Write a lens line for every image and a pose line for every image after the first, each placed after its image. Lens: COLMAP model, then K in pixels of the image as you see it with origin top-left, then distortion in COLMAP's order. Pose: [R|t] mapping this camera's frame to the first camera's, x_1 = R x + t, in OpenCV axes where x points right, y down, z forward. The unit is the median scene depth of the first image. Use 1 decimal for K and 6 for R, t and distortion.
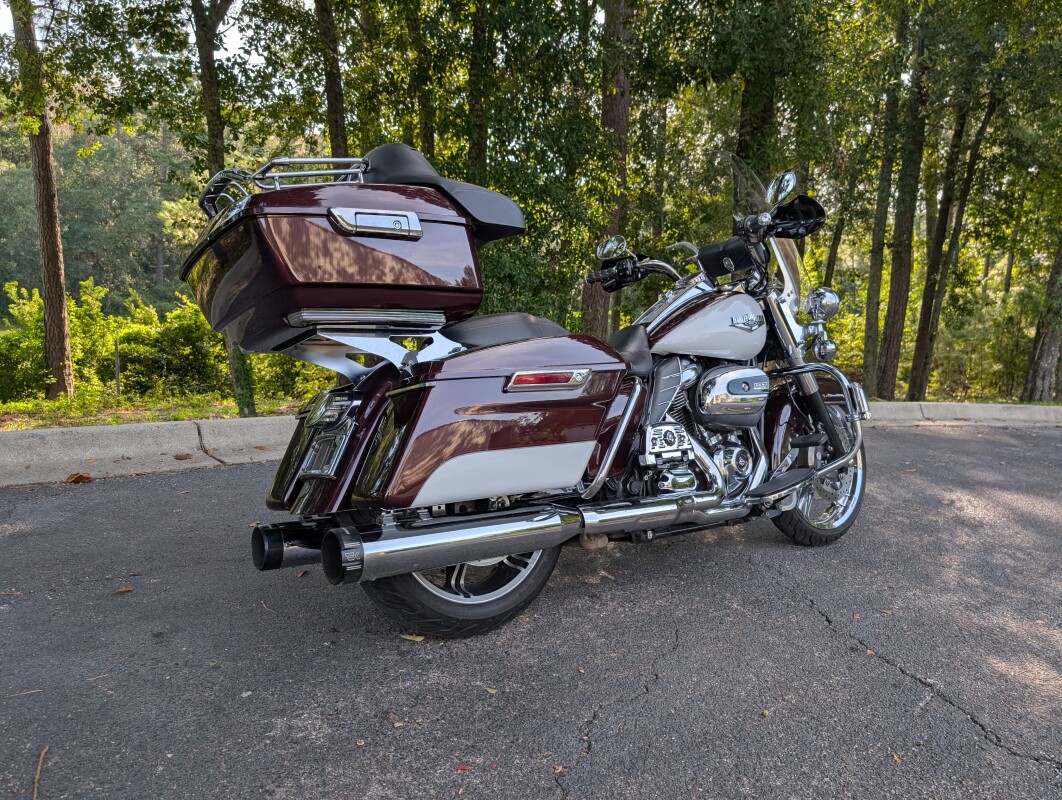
lens RADIAL K [[773.8, 0, 541.2], [0, 773.8, 399.4], [0, 0, 1]] dist [-0.000615, -0.001898]
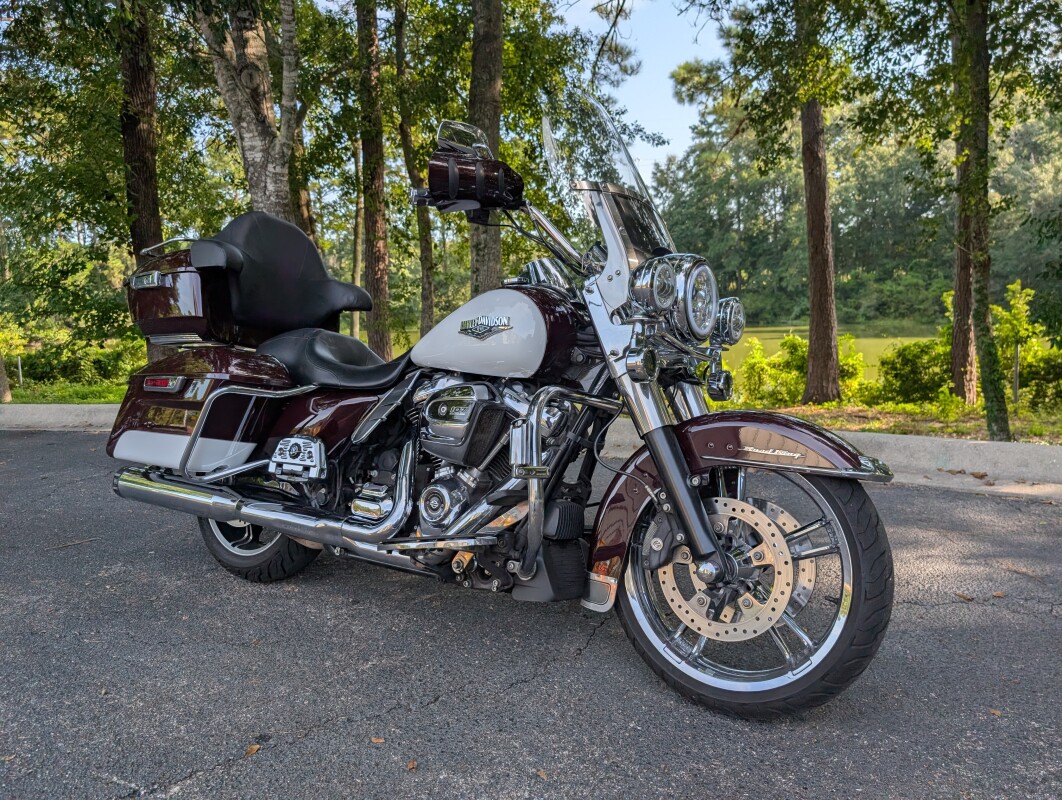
lens RADIAL K [[773.8, 0, 534.6], [0, 773.8, 402.7], [0, 0, 1]] dist [-0.000615, -0.001898]
pose [[0.302559, 0.059089, -0.951297, 1.215186], [-0.060644, 0.997248, 0.042655, -0.073871], [0.951199, 0.044785, 0.305310, 0.993972]]
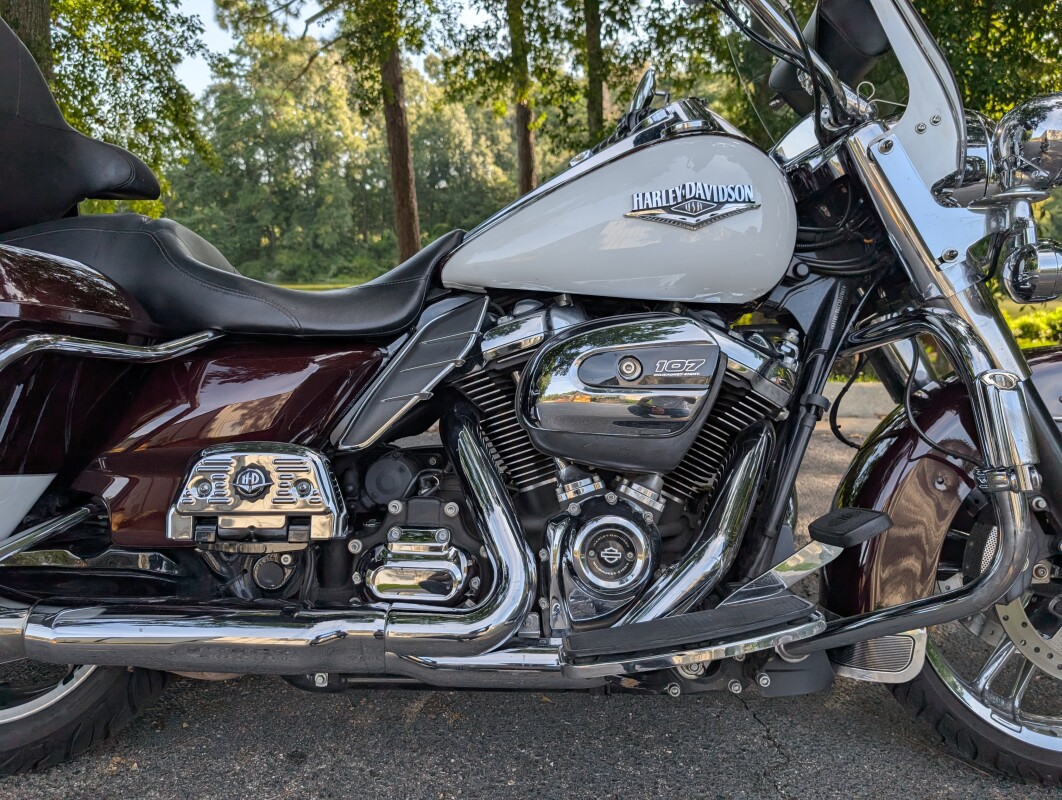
lens RADIAL K [[773.8, 0, 525.0], [0, 773.8, 402.5], [0, 0, 1]] dist [-0.000615, -0.001898]
pose [[0.775817, 0.068043, -0.627278, 0.550736], [-0.033495, 0.997208, 0.066745, -0.027400], [0.630068, -0.030771, 0.775930, 0.771223]]
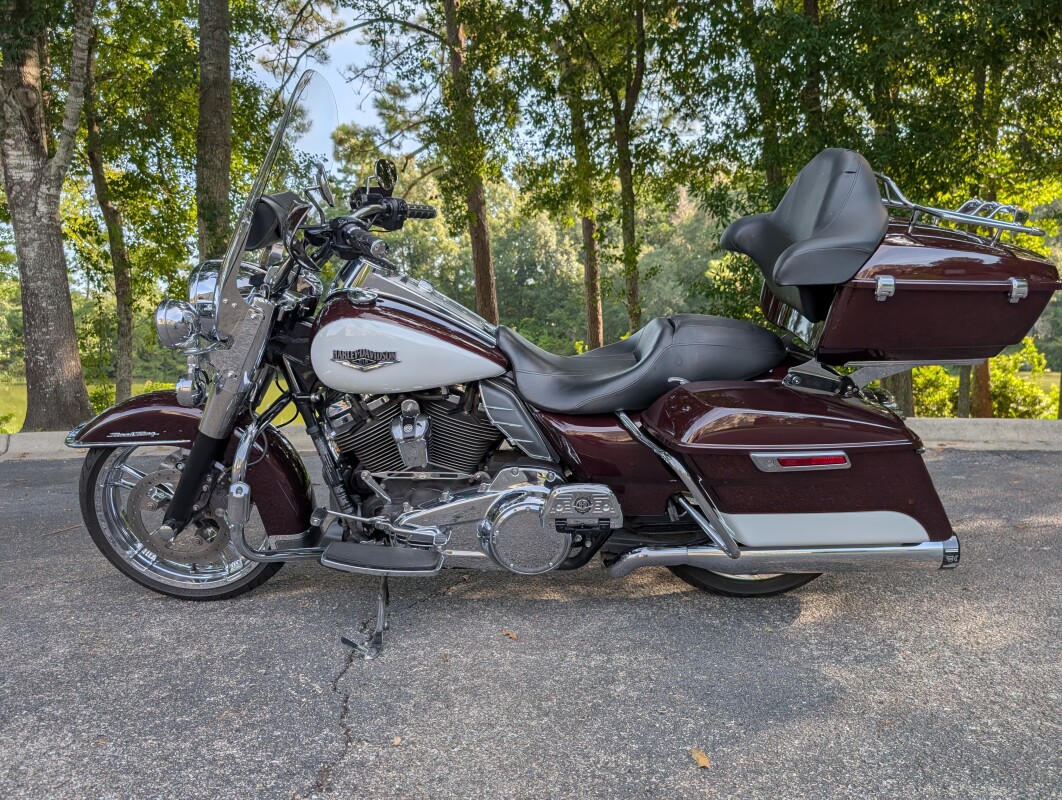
lens RADIAL K [[773.8, 0, 535.1], [0, 773.8, 404.0], [0, 0, 1]] dist [-0.000615, -0.001898]
pose [[0.706694, -0.016132, -0.707336, 1.335739], [-0.021750, 0.998772, -0.044509, 0.101399], [0.707185, 0.046839, 0.705475, 0.194006]]
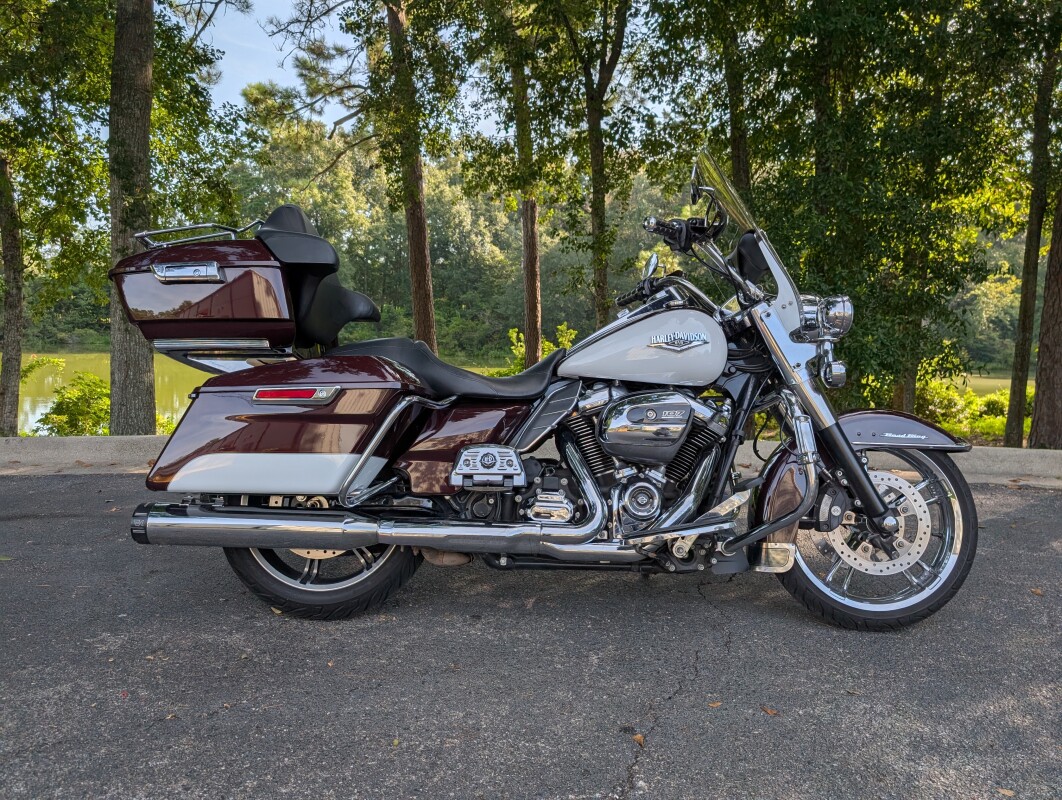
lens RADIAL K [[773.8, 0, 527.9], [0, 773.8, 400.0], [0, 0, 1]] dist [-0.000615, -0.001898]
pose [[0.784321, 0.017969, -0.620094, 0.816695], [-0.046550, 0.998467, -0.029944, 0.000137], [0.618606, 0.052351, 0.783956, 0.262051]]
